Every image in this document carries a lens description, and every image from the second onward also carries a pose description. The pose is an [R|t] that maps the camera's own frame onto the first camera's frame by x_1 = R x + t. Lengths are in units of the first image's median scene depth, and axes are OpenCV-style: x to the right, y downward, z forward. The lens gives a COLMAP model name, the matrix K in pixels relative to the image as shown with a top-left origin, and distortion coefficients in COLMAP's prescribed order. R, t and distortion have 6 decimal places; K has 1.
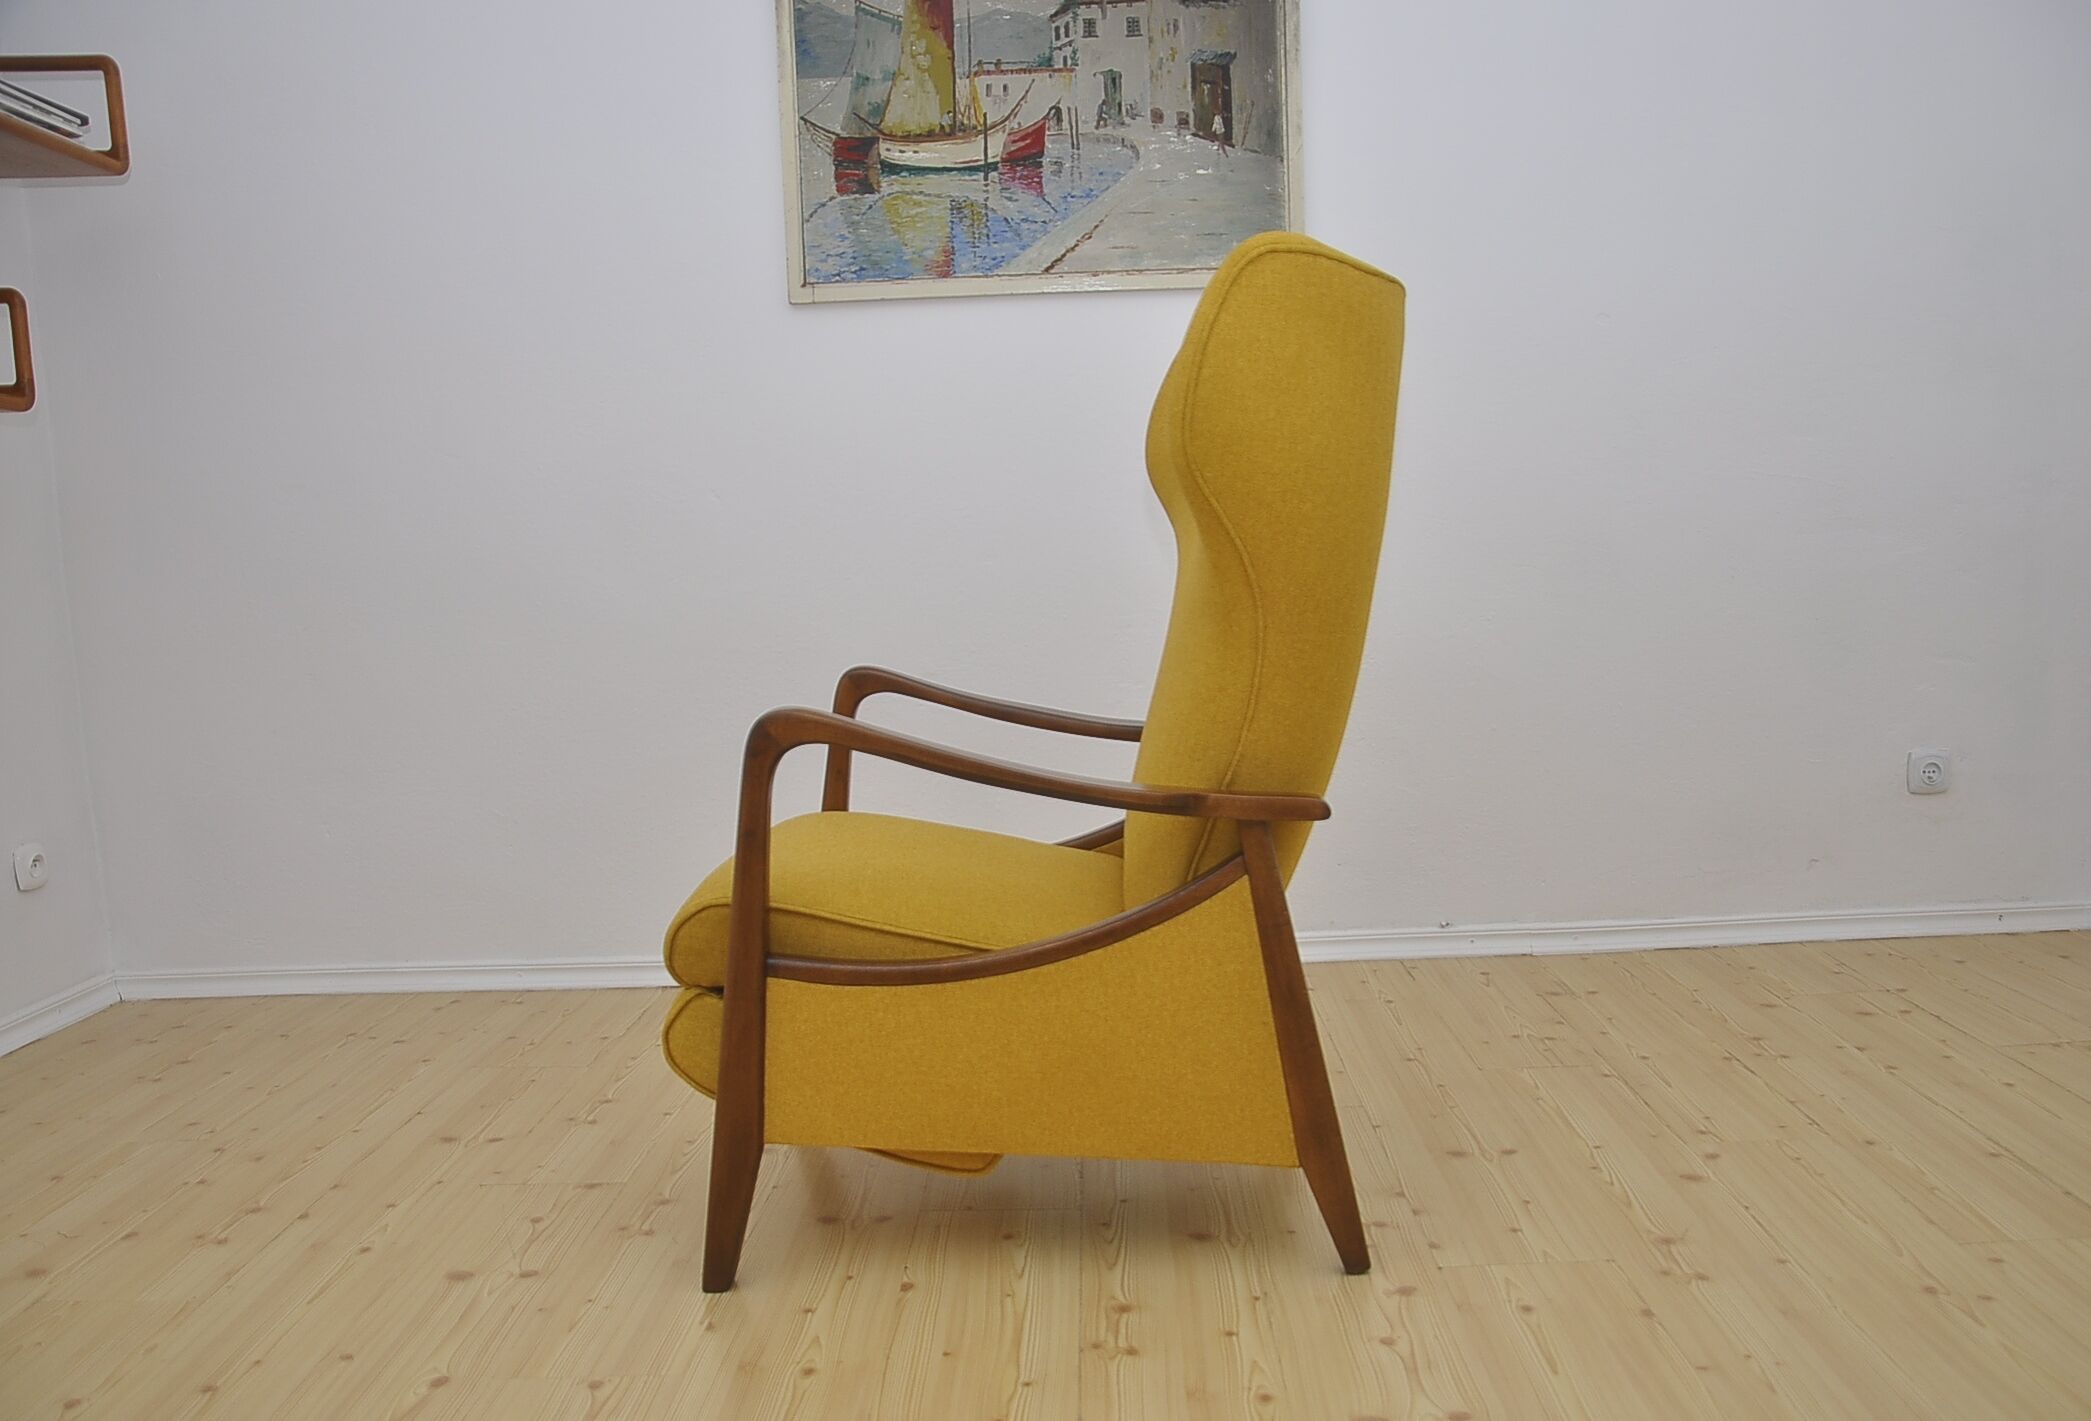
lens RADIAL K [[1703.4, 0, 1078.6], [0, 1703.4, 782.5], [0, 0, 1]] dist [-0.136829, 0.102578]
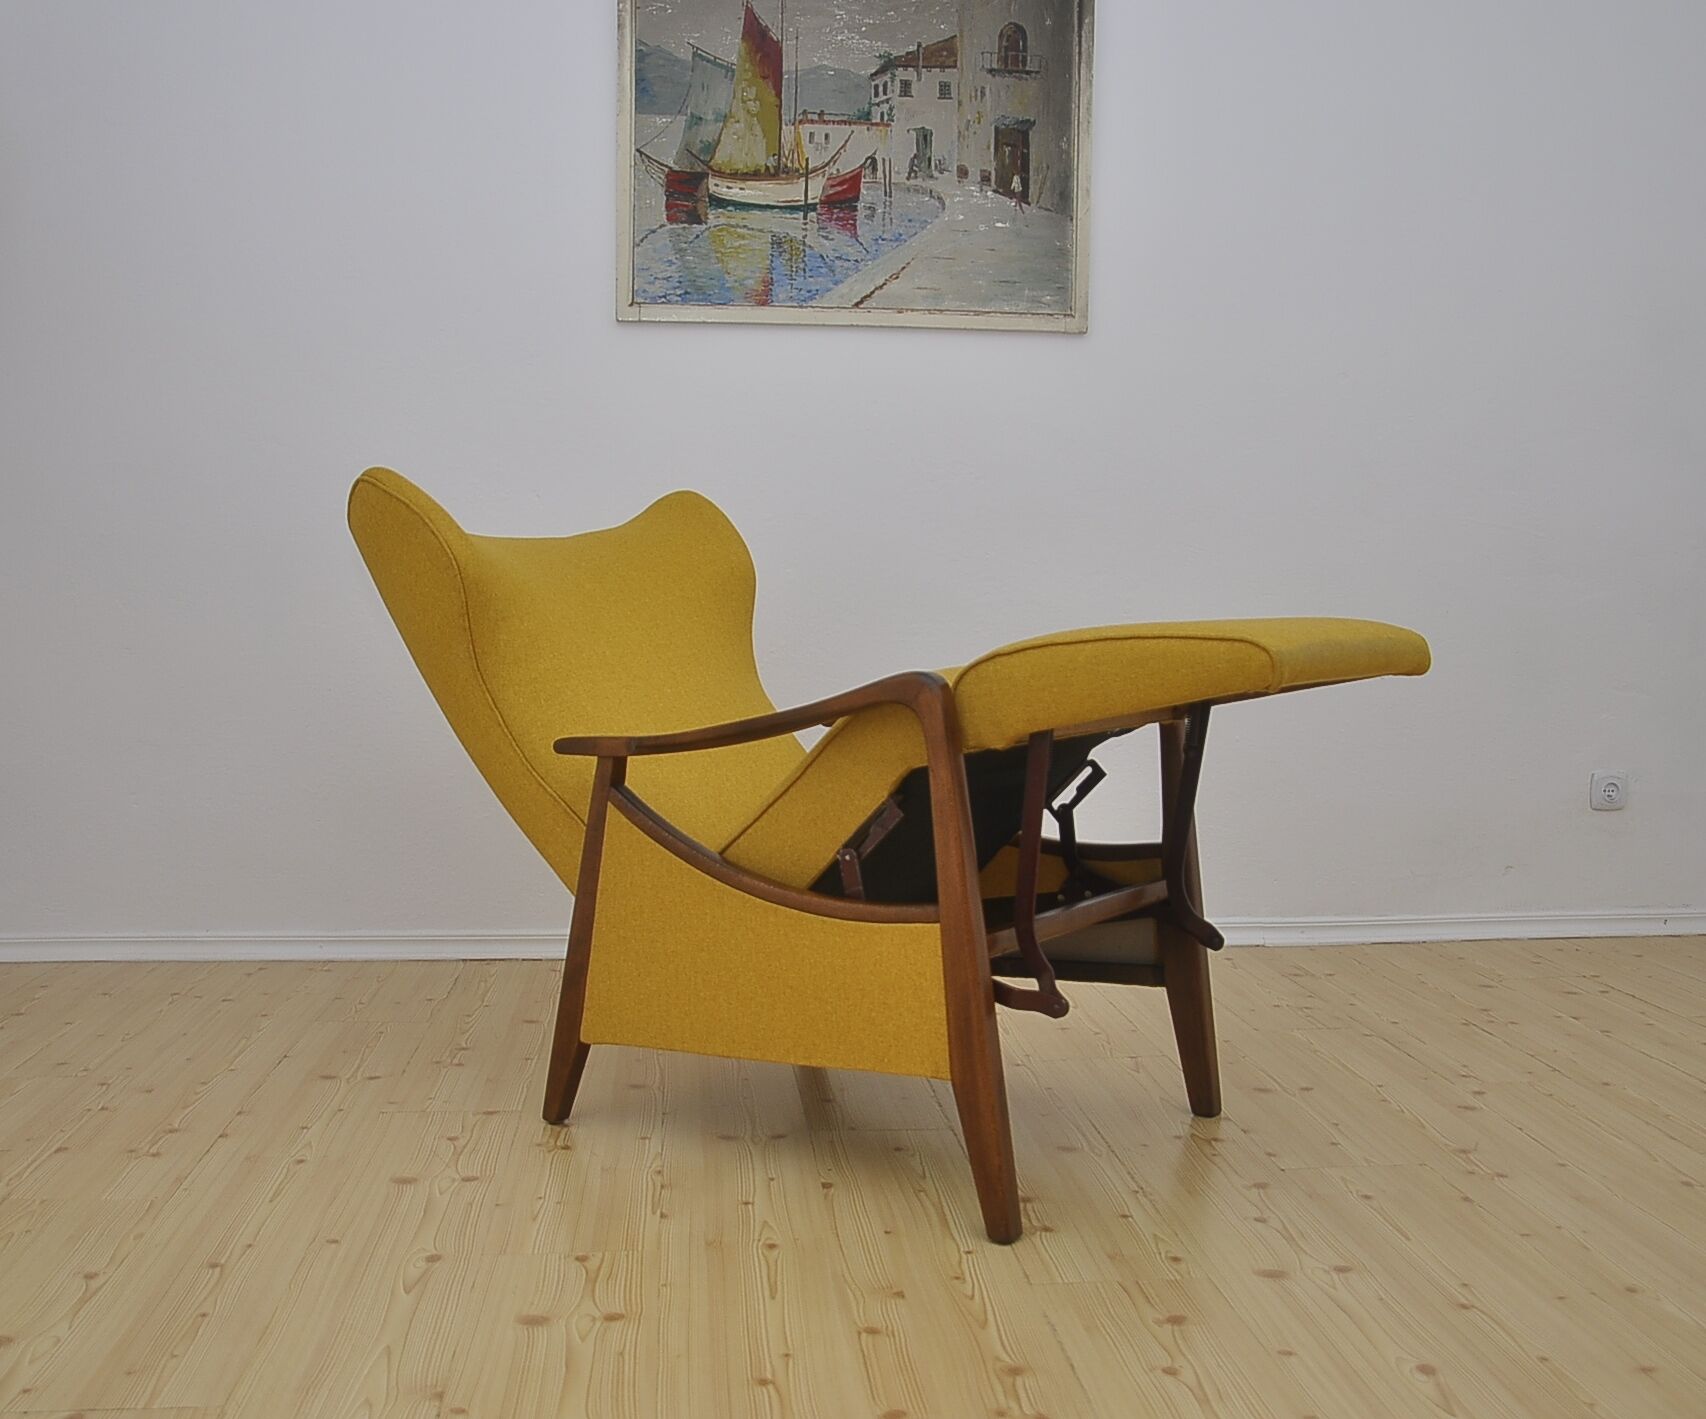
lens RADIAL K [[1712.0, 0, 857.8], [0, 1712.0, 781.1], [0, 0, 1]] dist [-0.118549, 0.048012]
pose [[0.993085, 0.030921, 0.113250, -0.135293], [-0.027291, 0.999067, -0.033467, 0.041982], [-0.114179, 0.030145, 0.993003, -0.085635]]
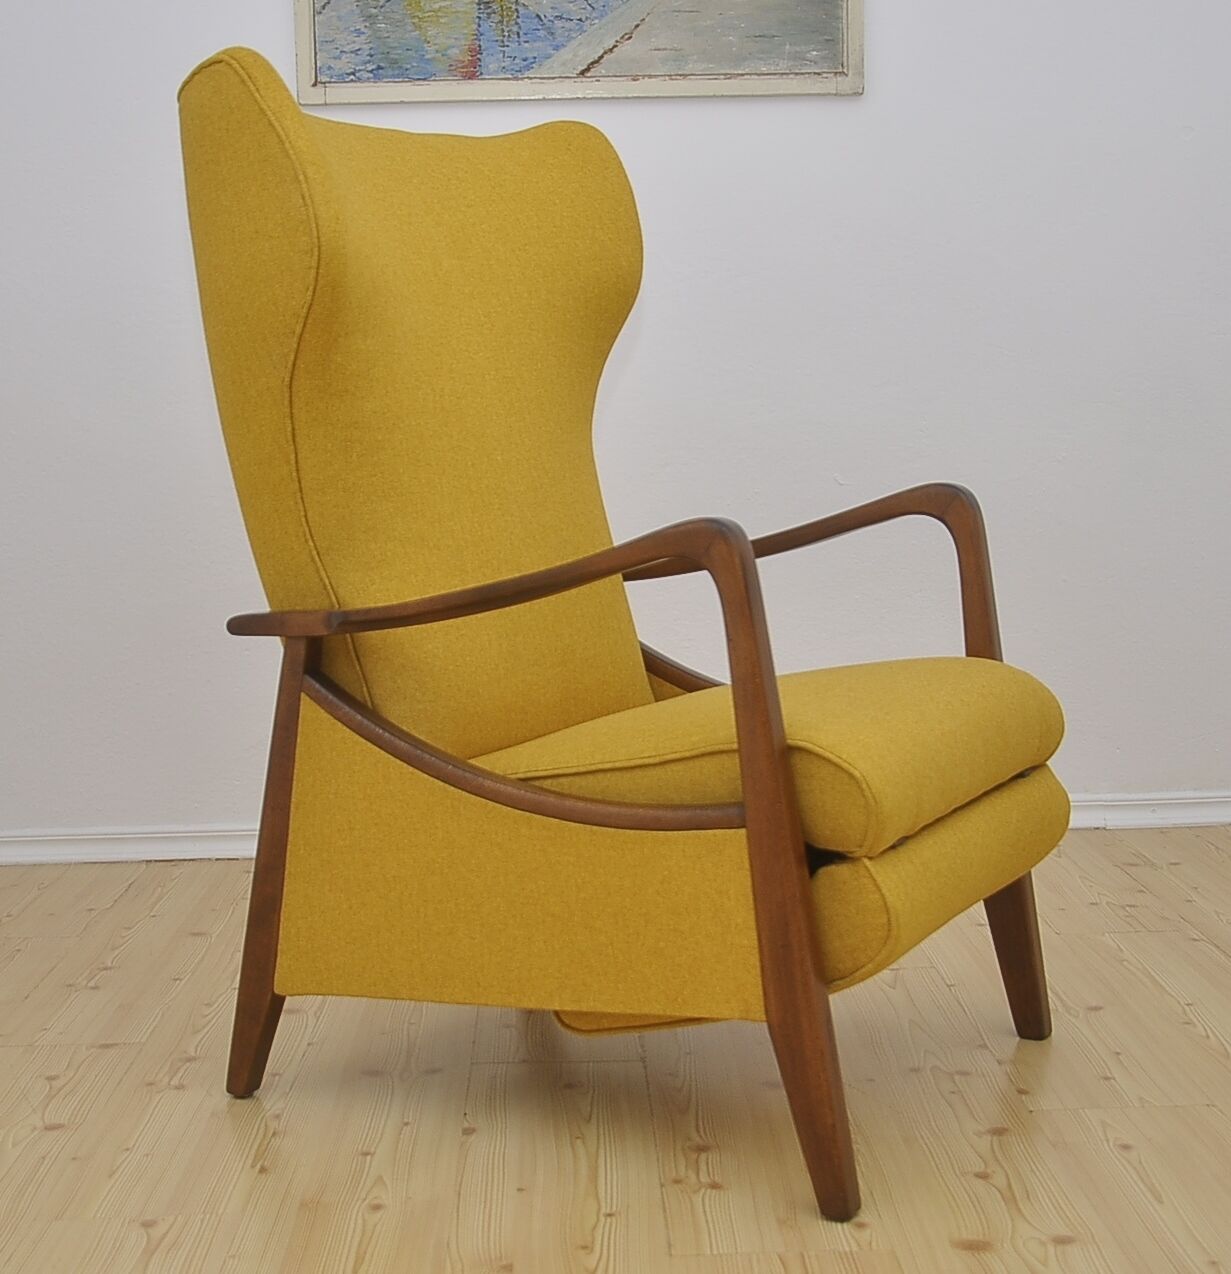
lens RADIAL K [[1998.1, 0, 614.2], [0, 1998.1, 654.0], [0, 0, 1]] dist [-0.050502, 0.040416]
pose [[0.999372, 0.006199, 0.034880, -0.037947], [-0.005460, 0.999759, -0.021242, 0.034757], [-0.035003, 0.021038, 0.999166, -0.075987]]
